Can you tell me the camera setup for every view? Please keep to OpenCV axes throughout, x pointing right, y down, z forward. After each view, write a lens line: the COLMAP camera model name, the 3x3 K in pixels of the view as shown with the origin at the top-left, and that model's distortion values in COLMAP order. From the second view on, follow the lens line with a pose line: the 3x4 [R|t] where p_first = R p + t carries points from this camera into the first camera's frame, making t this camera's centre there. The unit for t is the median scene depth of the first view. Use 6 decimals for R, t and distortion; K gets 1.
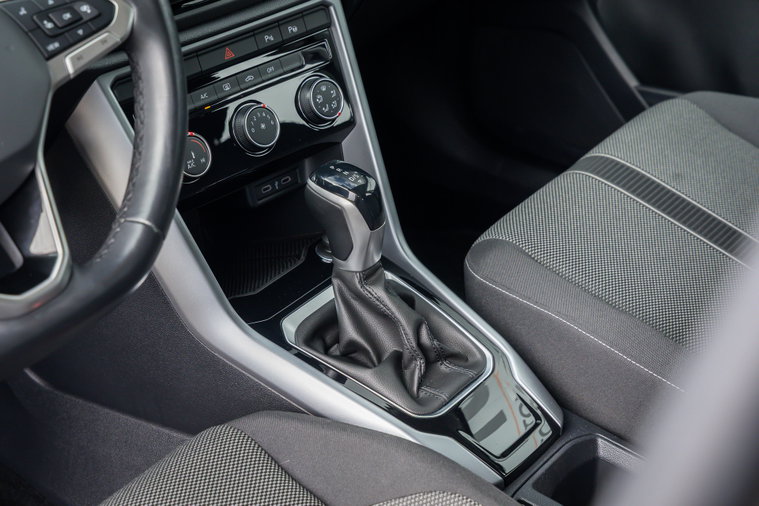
lens RADIAL K [[1648.6, 0, 379.5], [0, 1648.6, 253.0], [0, 0, 1]] dist [-0.013534, -0.026688]
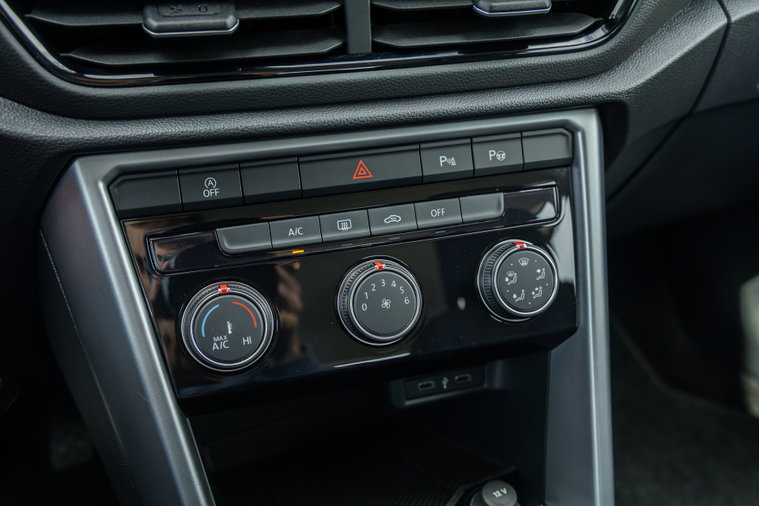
lens RADIAL K [[757.4, 0, 379.5], [0, 757.4, 253.0], [0, 0, 1]] dist [0.007048, -0.005473]
pose [[0.877189, 0.224823, -0.424258, 0.035386], [-0.241902, 0.970200, 0.013977, -0.095155], [0.414757, 0.090368, 0.905434, 0.739212]]
